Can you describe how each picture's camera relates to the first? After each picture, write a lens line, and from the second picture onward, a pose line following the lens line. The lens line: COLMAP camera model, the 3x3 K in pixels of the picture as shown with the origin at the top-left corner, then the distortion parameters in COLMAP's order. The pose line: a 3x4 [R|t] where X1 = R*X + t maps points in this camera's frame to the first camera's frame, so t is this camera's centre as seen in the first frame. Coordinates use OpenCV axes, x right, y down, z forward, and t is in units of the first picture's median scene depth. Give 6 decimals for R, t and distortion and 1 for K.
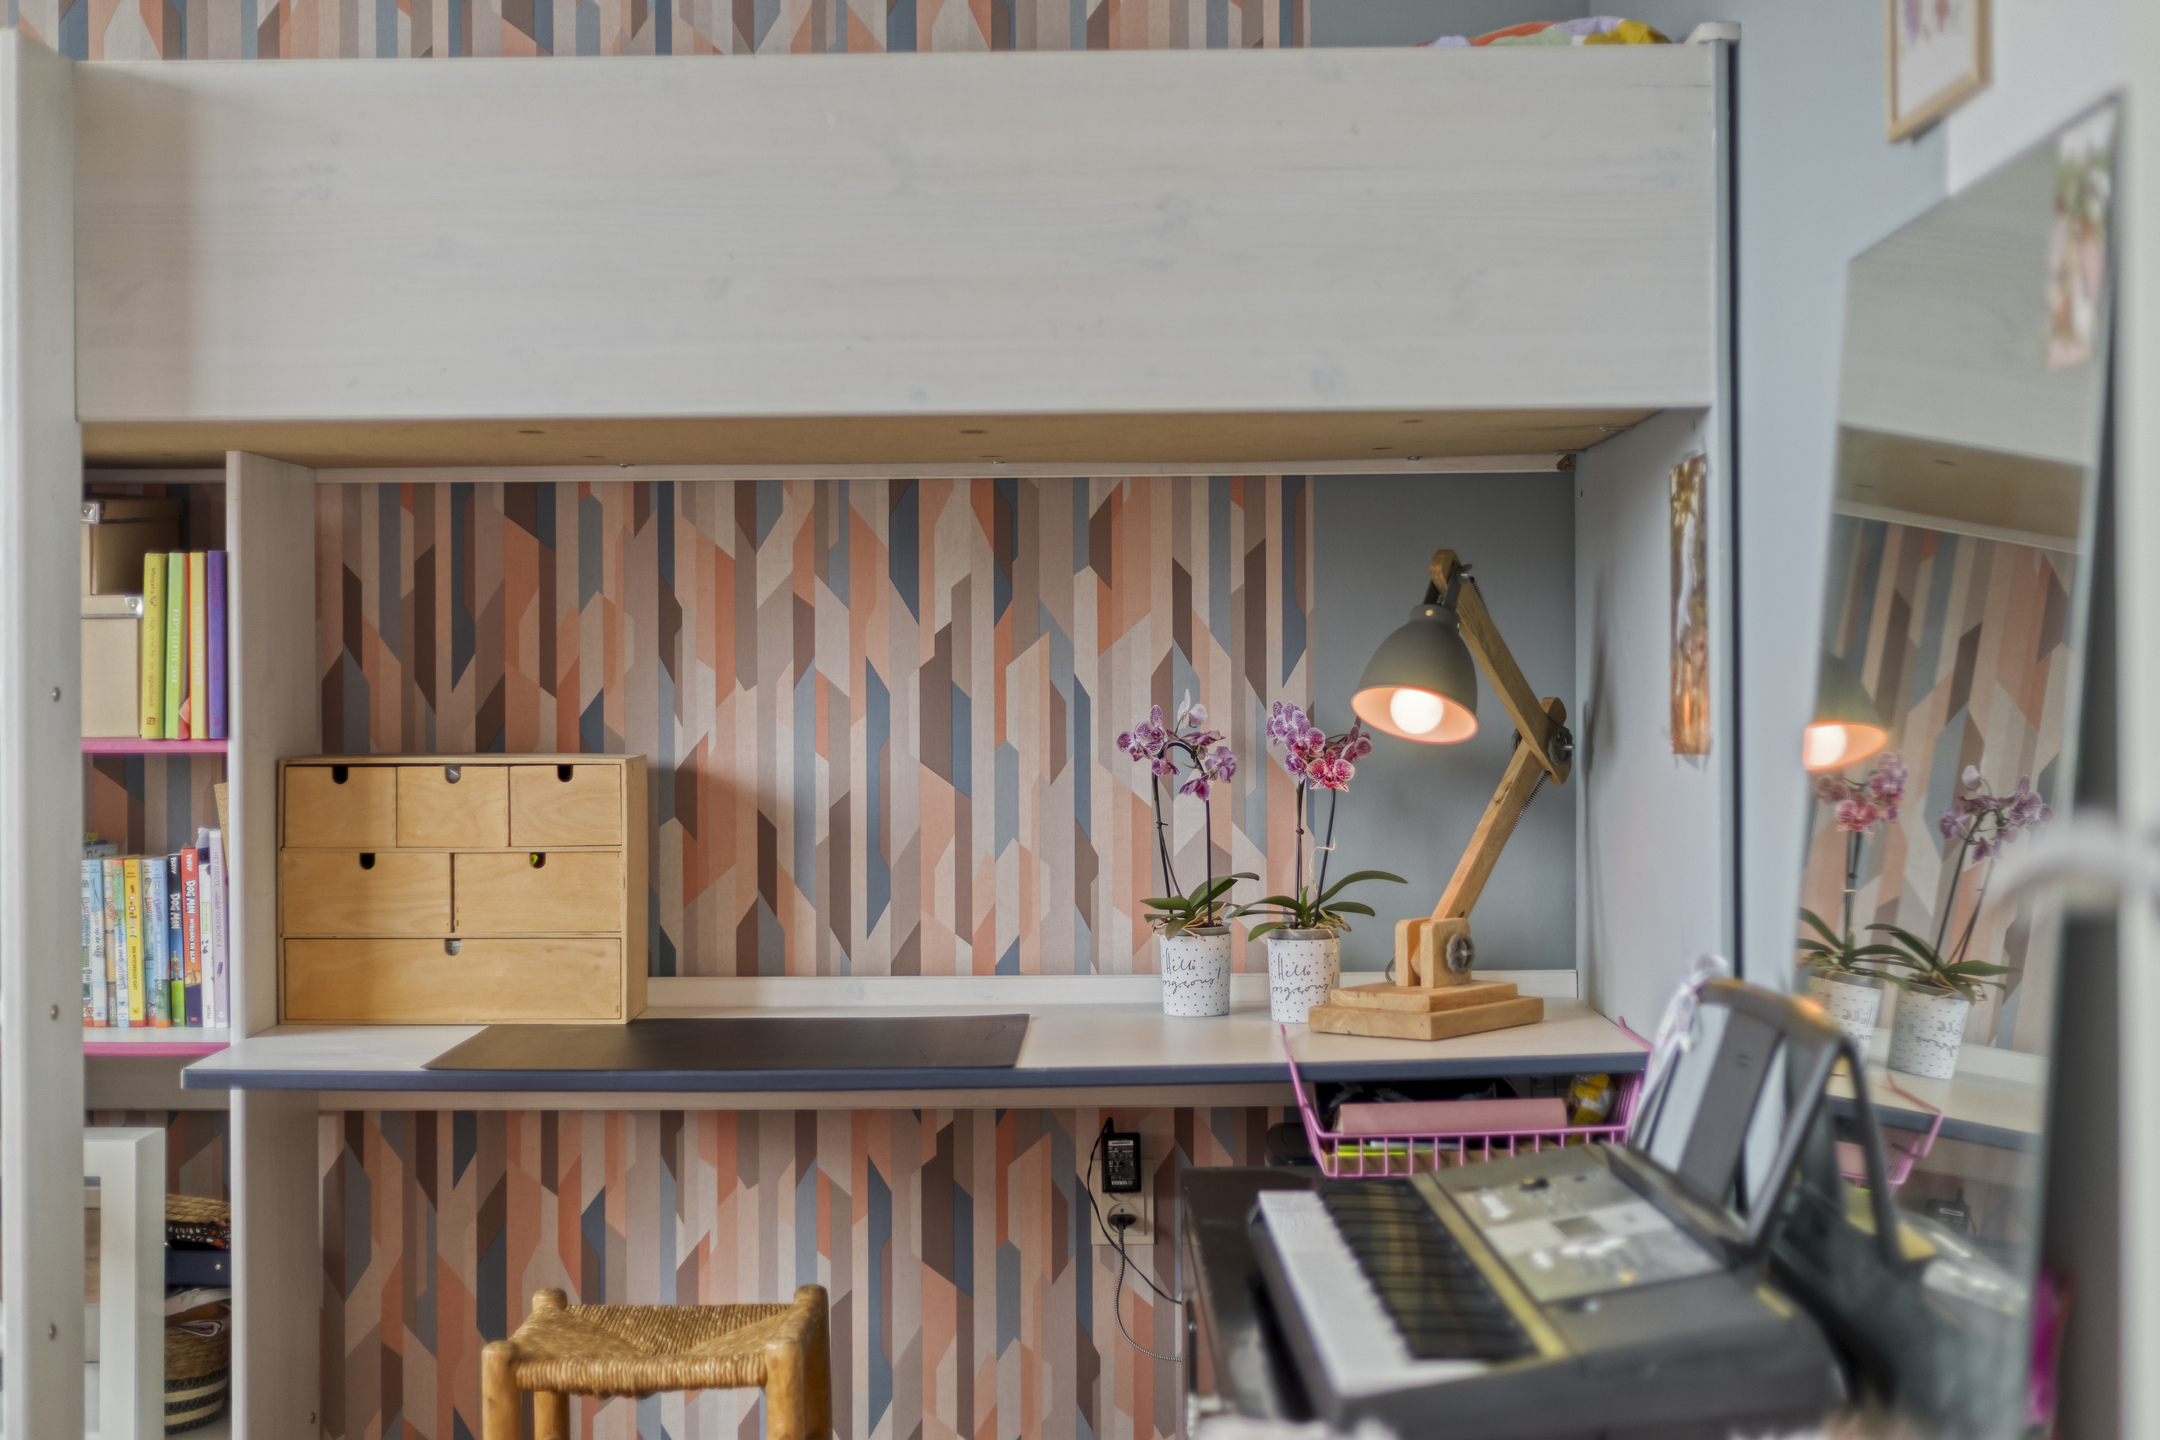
lens RADIAL K [[3117.8, 0, 1080.6], [0, 3117.8, 717.1], [0, 0, 1]] dist [0.006322, 0.000000]
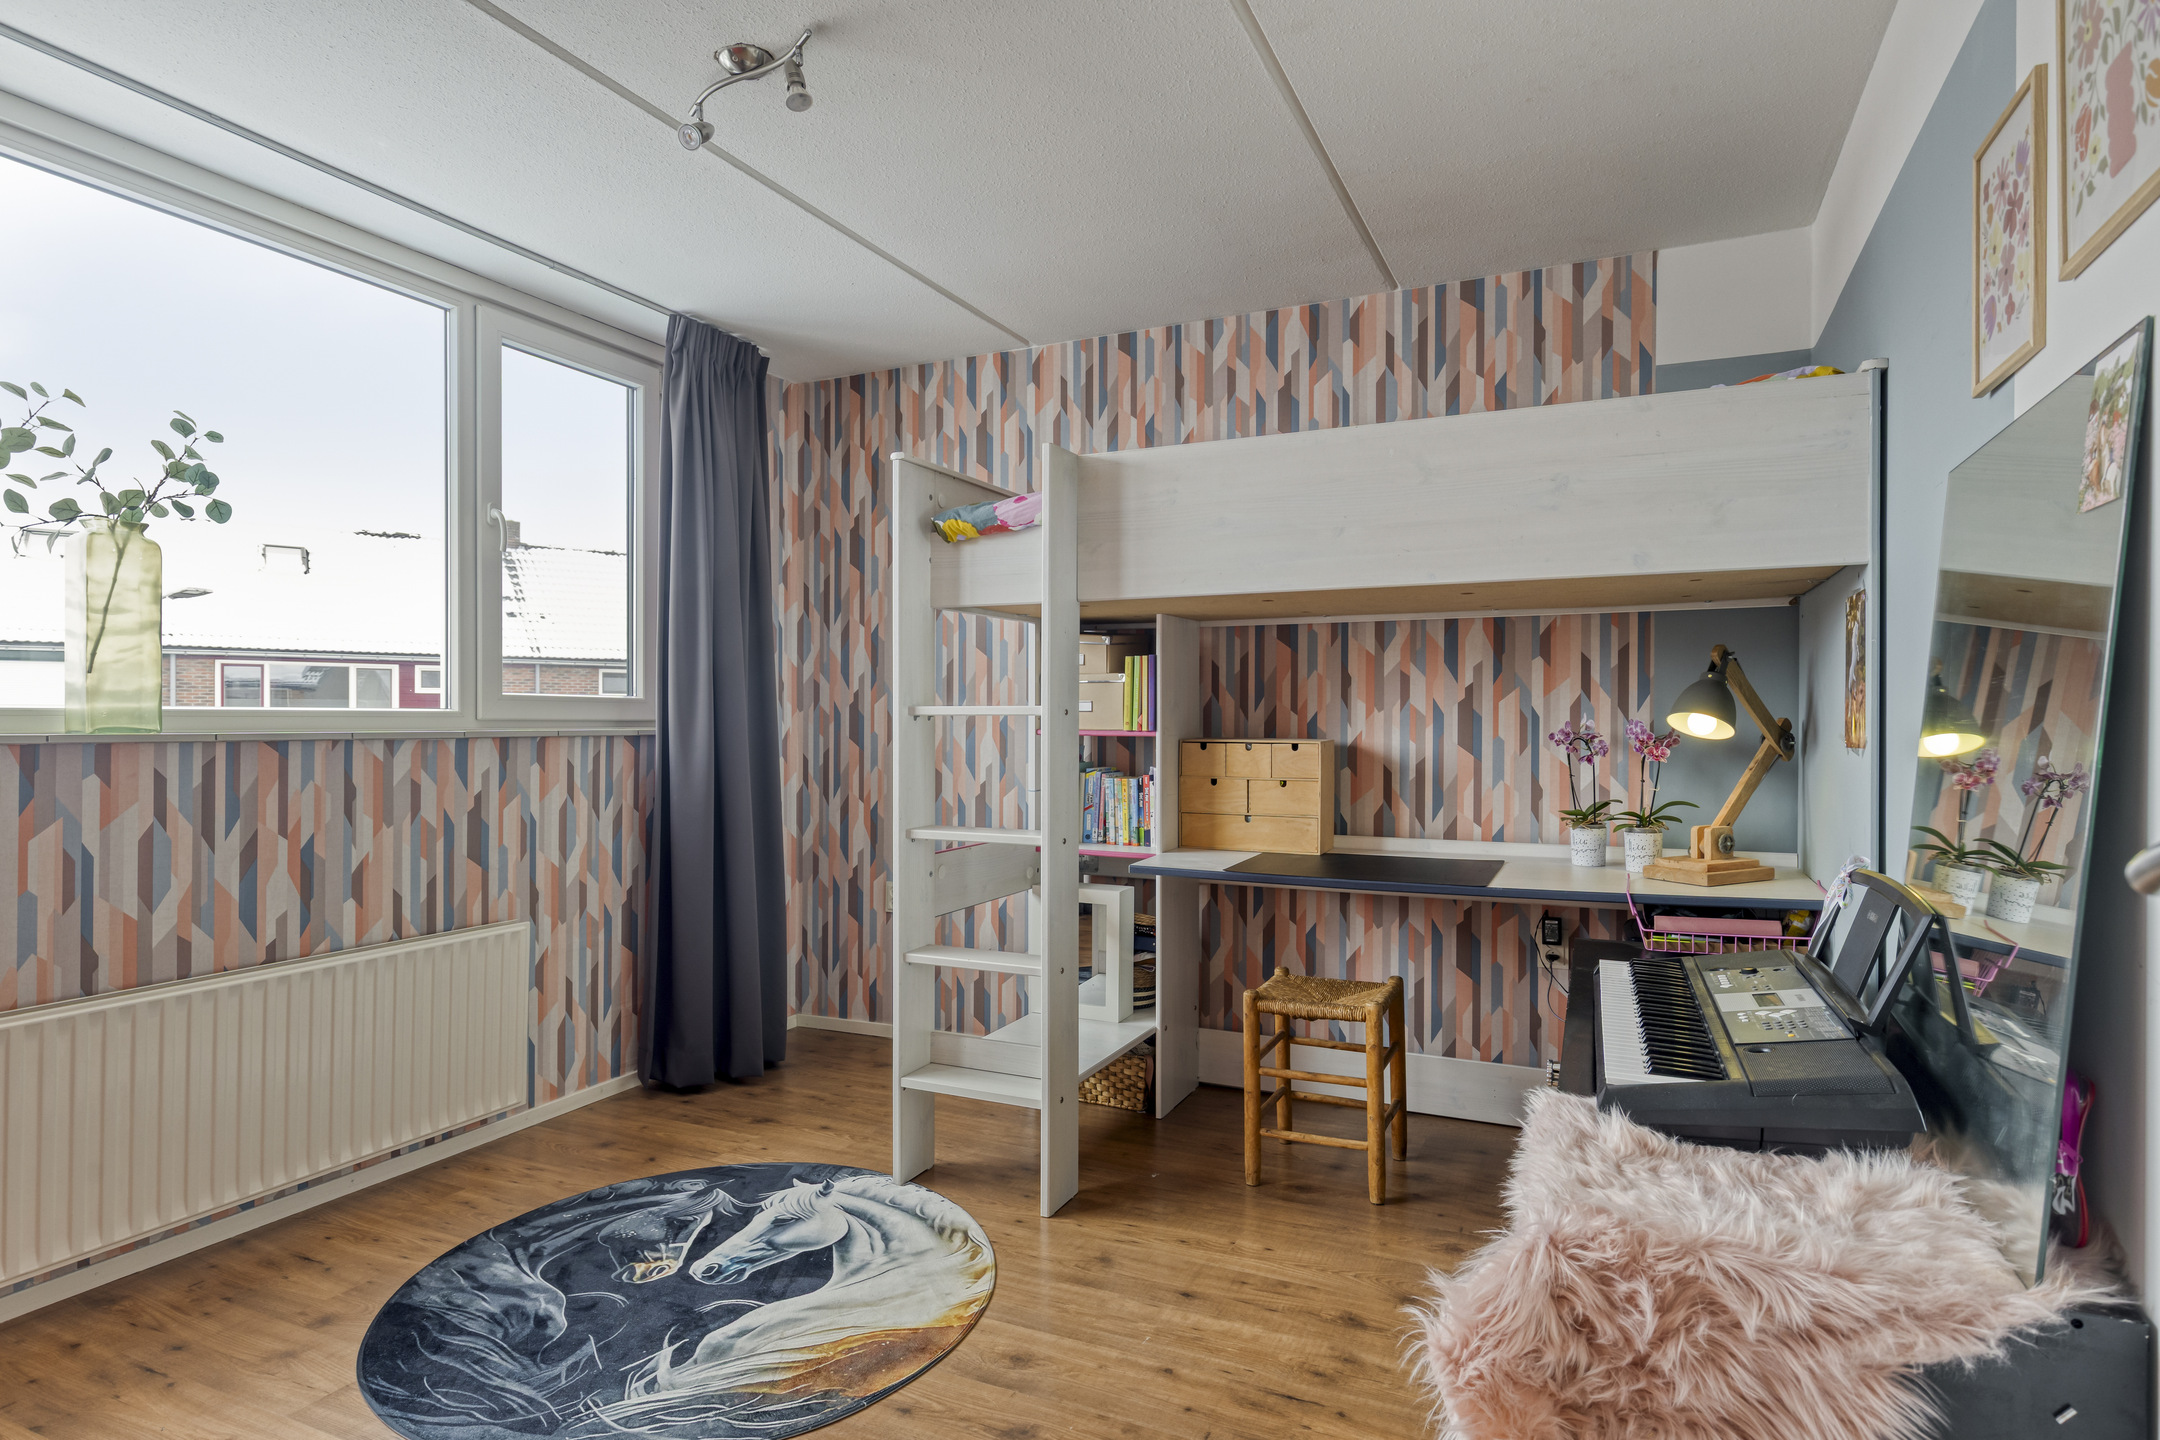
lens RADIAL K [[1164.5, 0, 1079.3], [0, 1164.5, 728.1], [0, 0, 1]] dist [0.000260, 0.000164]
pose [[0.911668, 0.010412, -0.410795, 0.047344], [-0.008455, 0.999943, 0.006580, -0.000835], [0.410840, -0.002525, 0.911704, 0.133139]]
